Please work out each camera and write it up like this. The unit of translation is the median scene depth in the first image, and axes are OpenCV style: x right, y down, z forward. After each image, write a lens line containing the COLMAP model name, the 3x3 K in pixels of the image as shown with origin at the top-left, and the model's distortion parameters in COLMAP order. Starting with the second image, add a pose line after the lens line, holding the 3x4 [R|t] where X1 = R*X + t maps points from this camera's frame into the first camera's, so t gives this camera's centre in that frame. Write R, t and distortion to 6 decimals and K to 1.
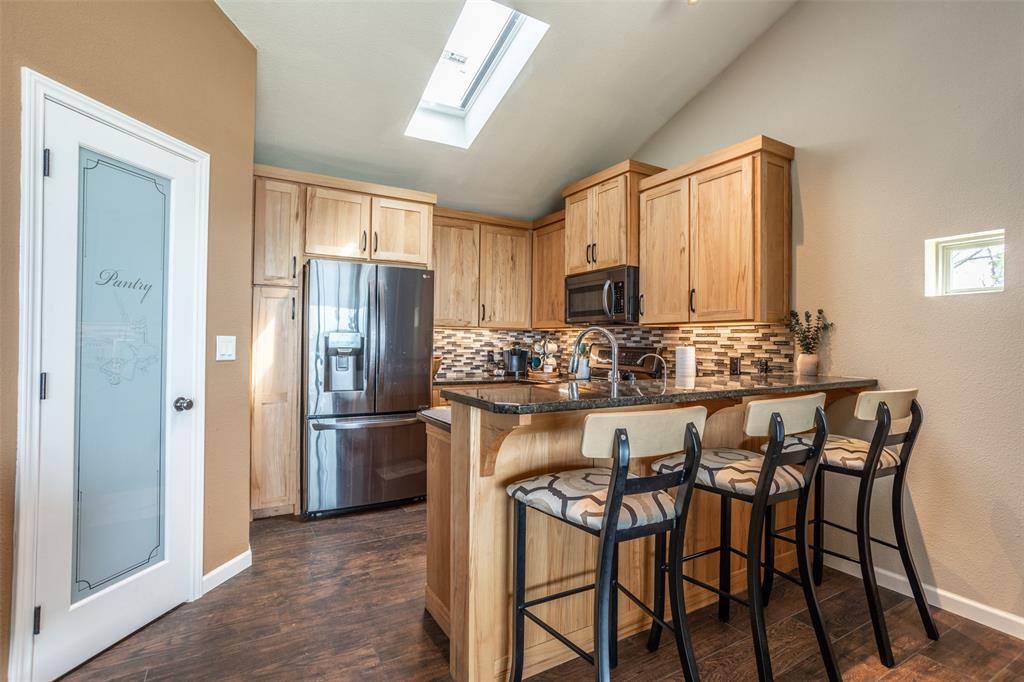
lens RADIAL K [[491.6, 0, 511.3], [0, 491.6, 339.9], [0, 0, 1]] dist [-0.044877, 0.027776]
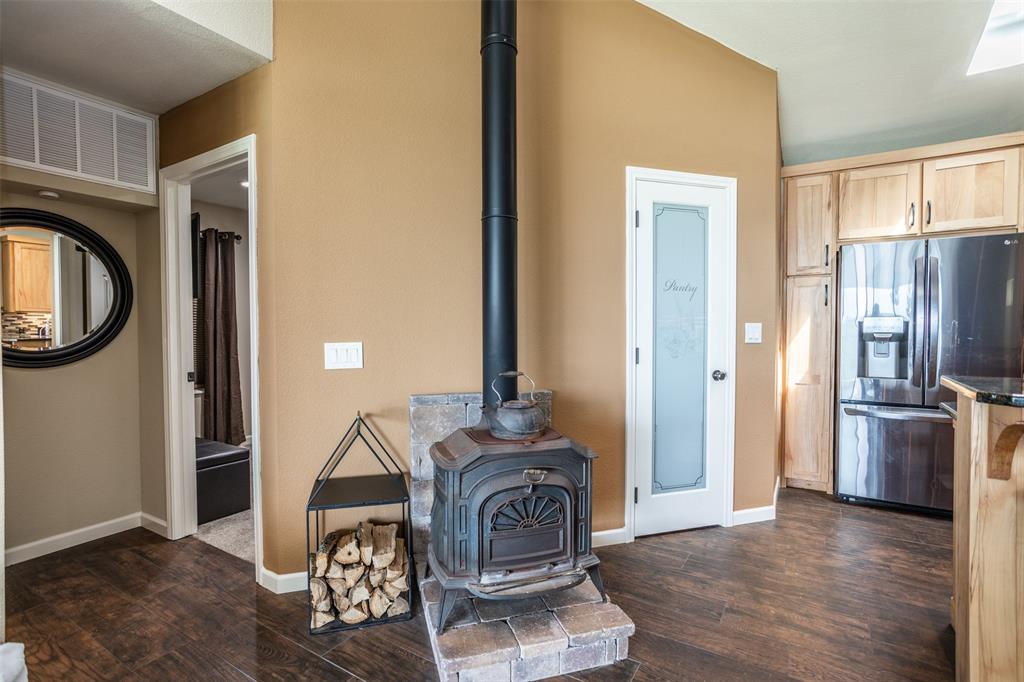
lens RADIAL K [[491.6, 0, 511.3], [0, 491.6, 339.9], [0, 0, 1]] dist [-0.044877, 0.027776]
pose [[0.469334, 0.009877, -0.882965, 0.155057], [0.013779, 0.999734, 0.018507, 0.002474], [0.882913, -0.020852, 0.469073, -0.081030]]
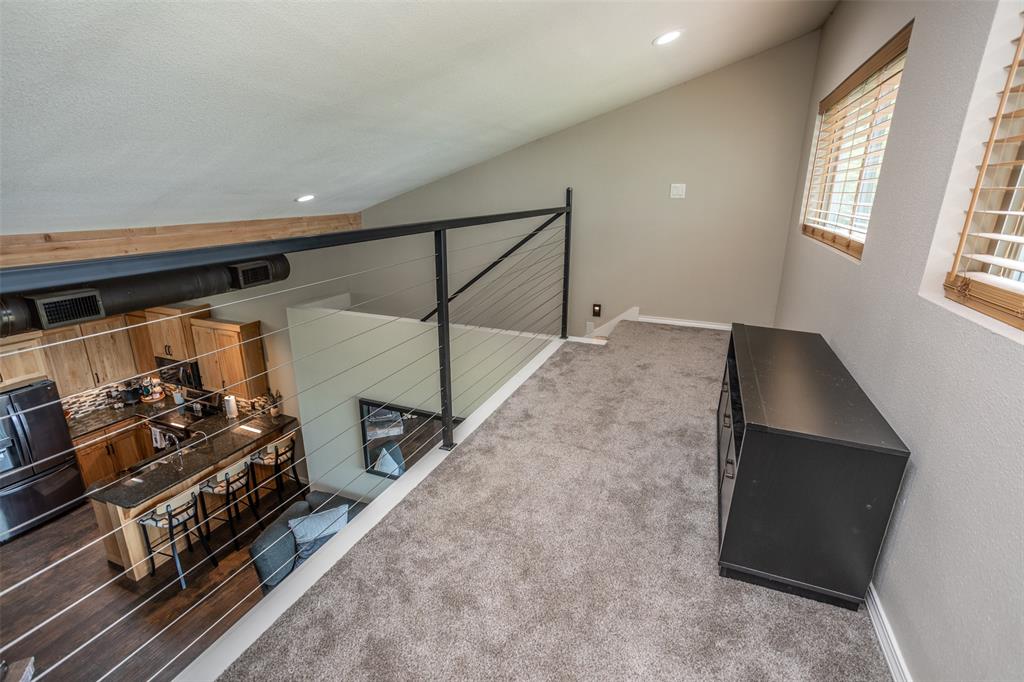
lens RADIAL K [[491.6, 0, 511.3], [0, 491.6, 339.9], [0, 0, 1]] dist [-0.044877, 0.027776]
pose [[0.790076, -0.179745, 0.586065, 0.144362], [-0.007870, 0.952993, 0.302891, -0.888760], [-0.612959, -0.243919, 0.751522, -1.276086]]
